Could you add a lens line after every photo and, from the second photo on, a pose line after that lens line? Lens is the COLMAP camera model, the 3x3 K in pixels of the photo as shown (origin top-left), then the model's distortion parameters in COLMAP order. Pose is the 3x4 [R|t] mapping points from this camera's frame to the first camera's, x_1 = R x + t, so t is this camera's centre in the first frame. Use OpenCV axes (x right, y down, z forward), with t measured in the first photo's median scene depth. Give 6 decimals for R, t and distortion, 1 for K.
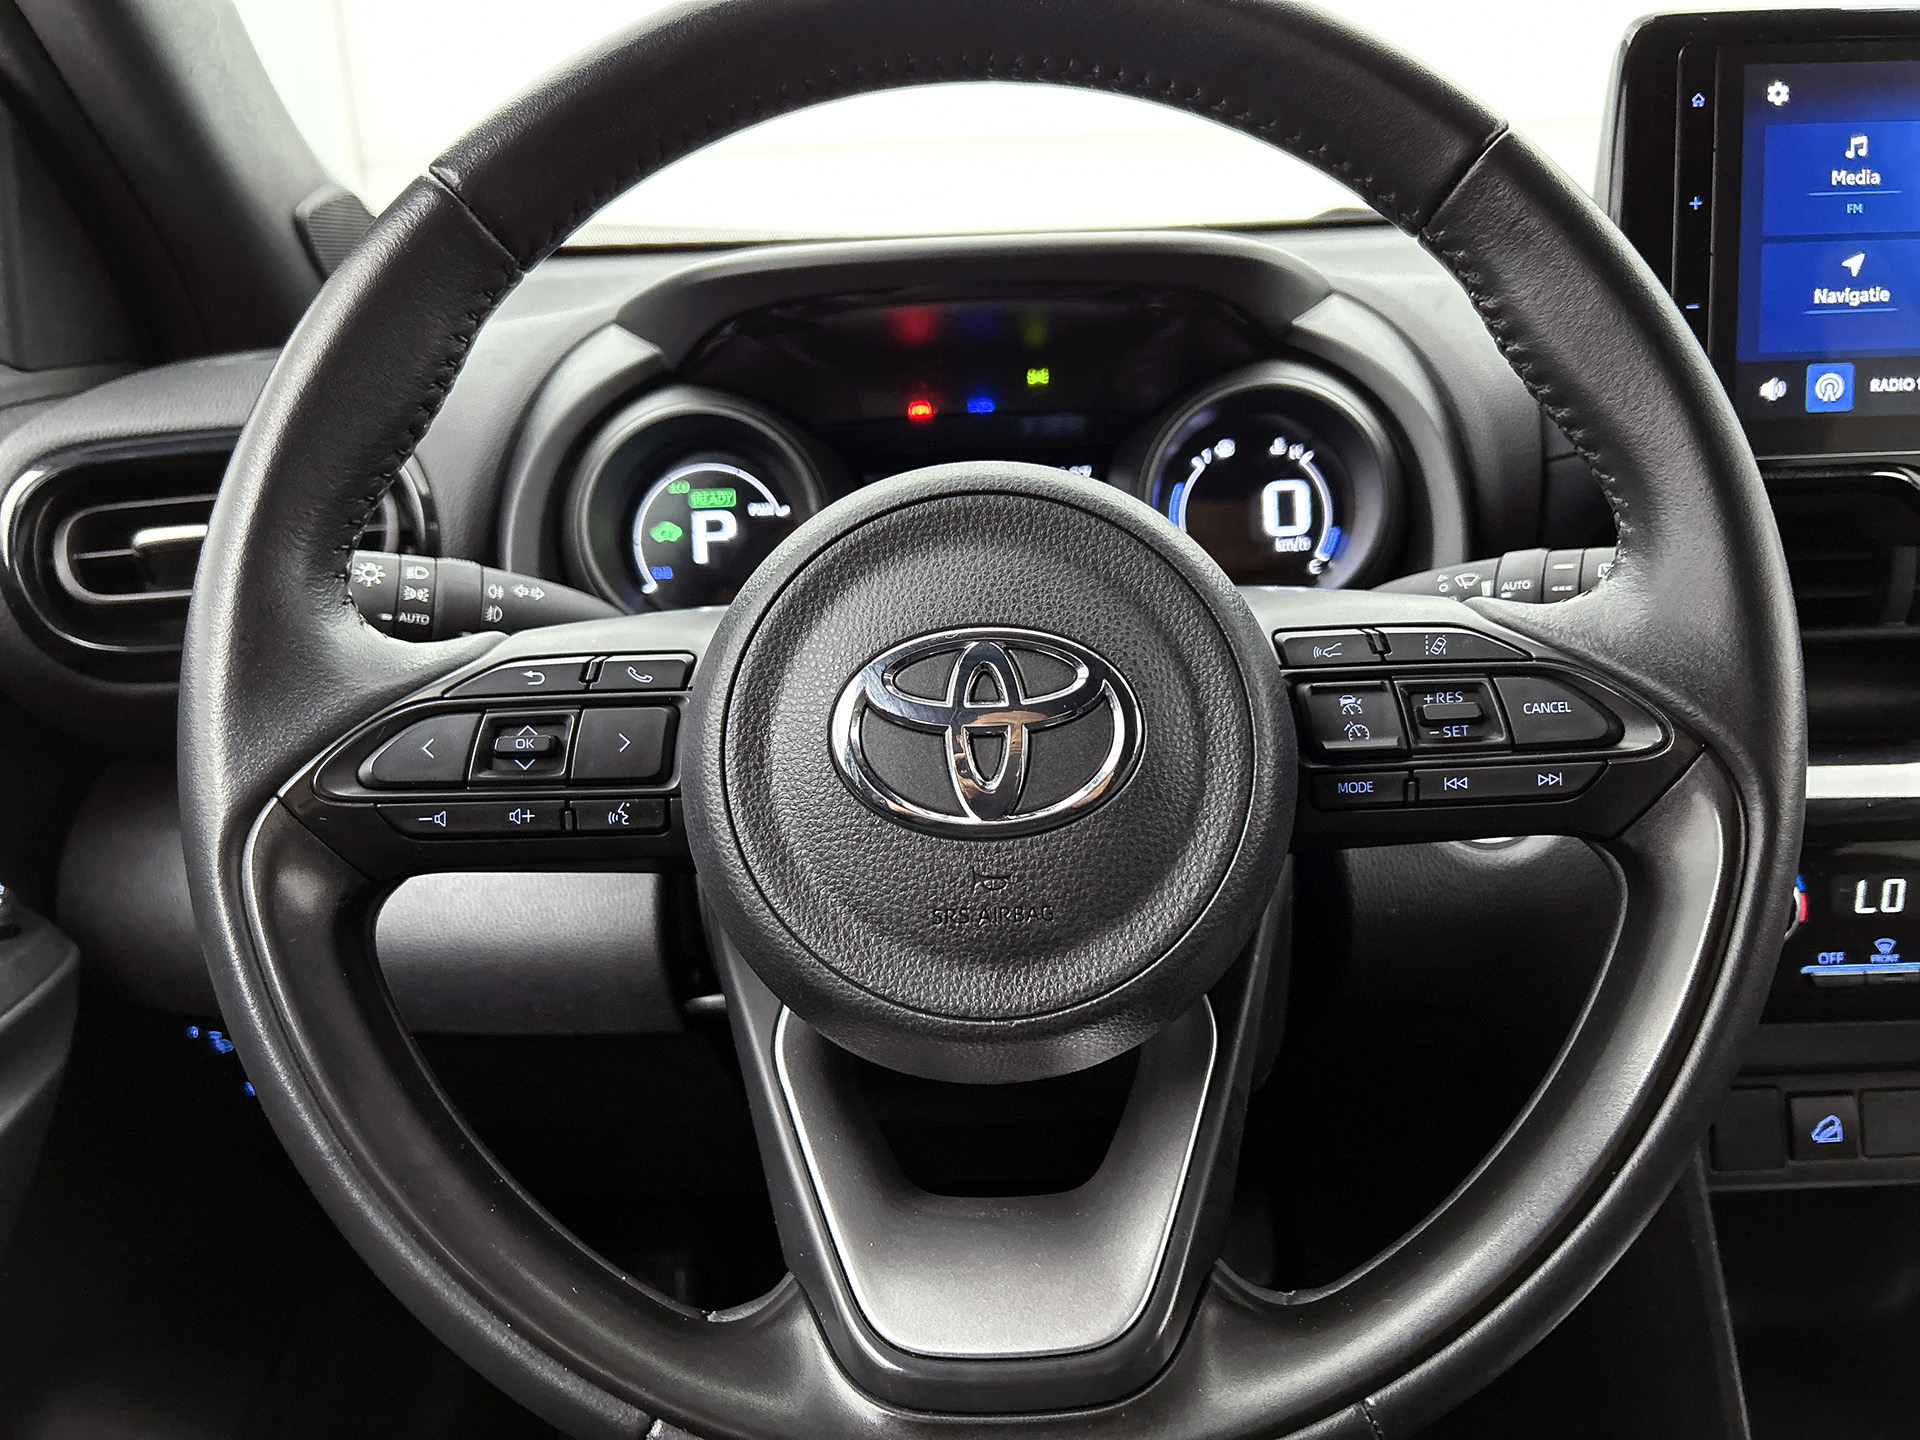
lens RADIAL K [[1488.2, 0, 977.0], [0, 1488.2, 707.9], [0, 0, 1]] dist [0.043231, -0.060469]
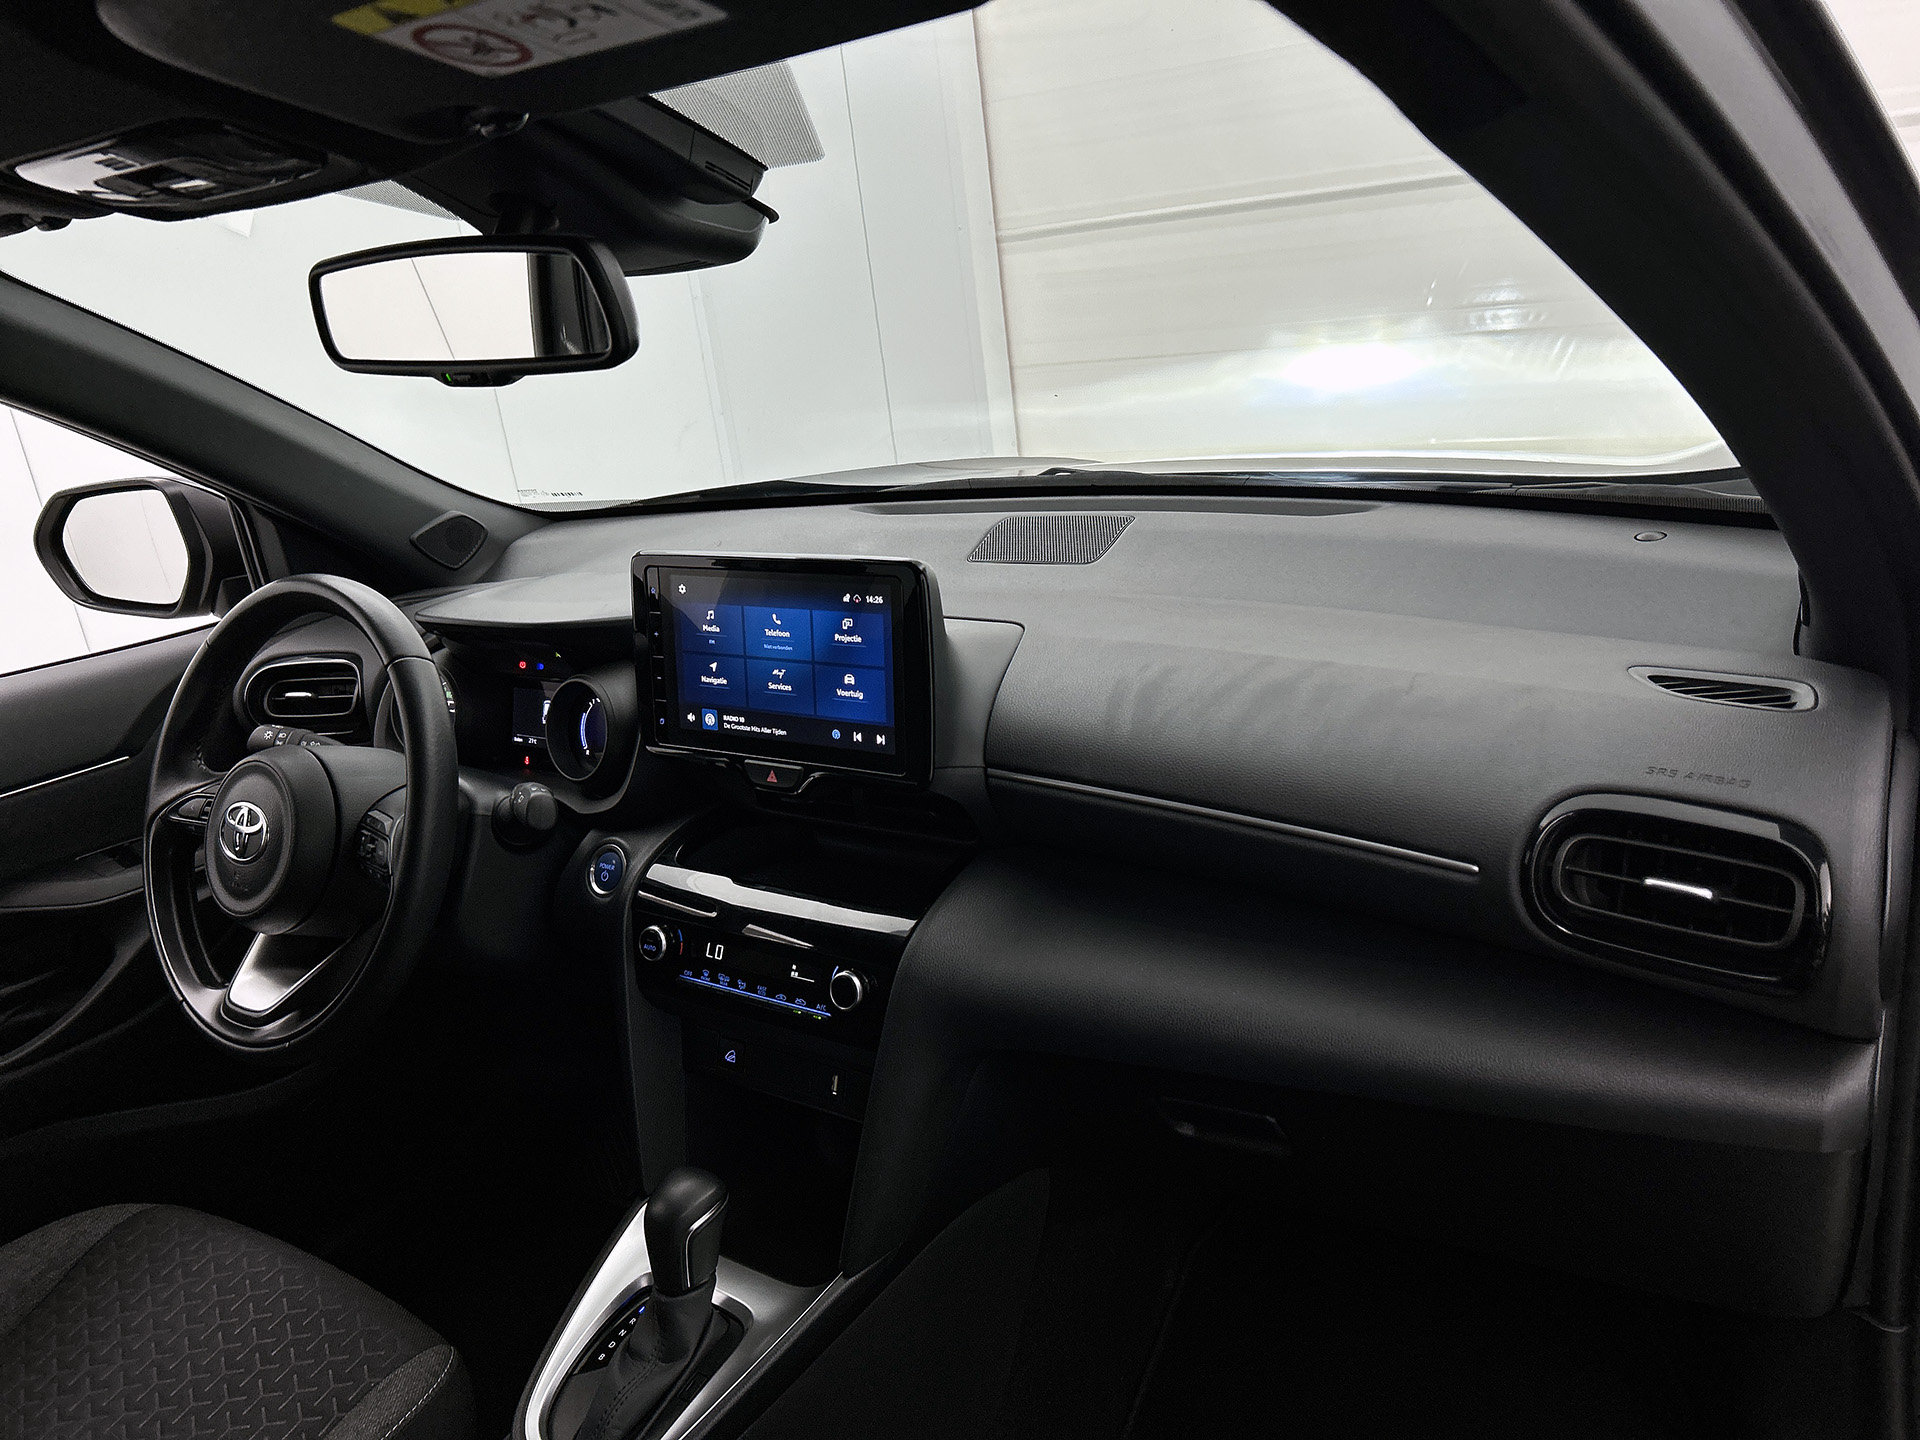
lens RADIAL K [[1437.8, 0, 960.0], [0, 1437.8, 720.0], [0, 0, 1]] dist [0.106086, -0.173116]
pose [[0.820199, 0.122461, -0.558817, 2.888195], [-0.079112, 0.991714, 0.101212, -0.642147], [0.566581, -0.038804, 0.823092, -0.748359]]
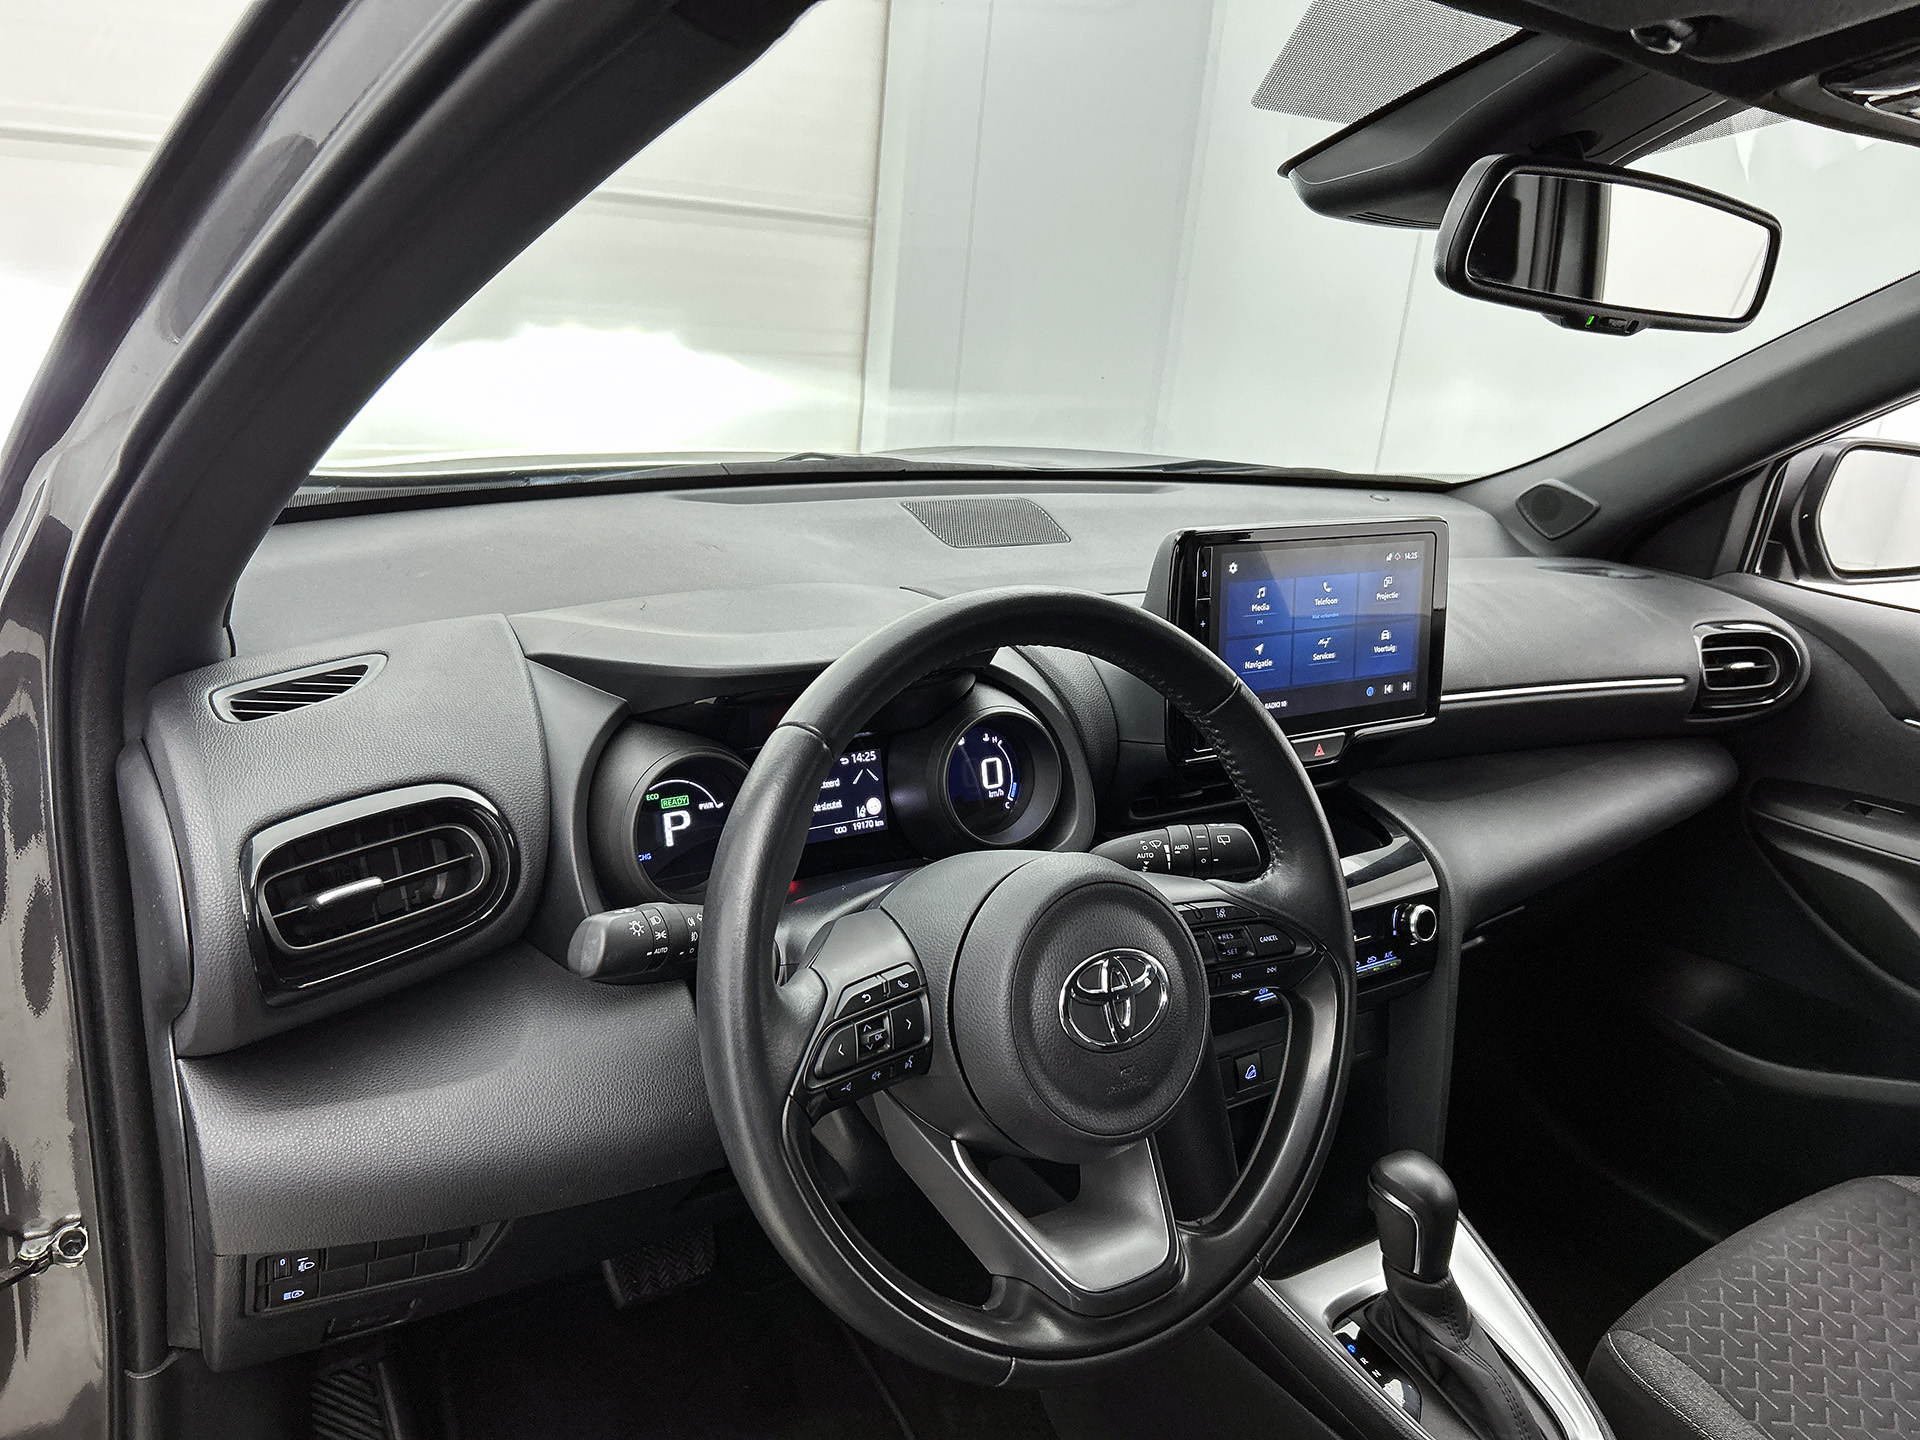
lens RADIAL K [[1437.8, 0, 960.0], [0, 1437.8, 720.0], [0, 0, 1]] dist [0.106086, -0.173116]
pose [[0.829494, -0.070881, 0.553999, -1.159591], [0.045342, 0.997186, 0.059694, -0.466948], [-0.556672, -0.024396, 0.830374, -0.544247]]
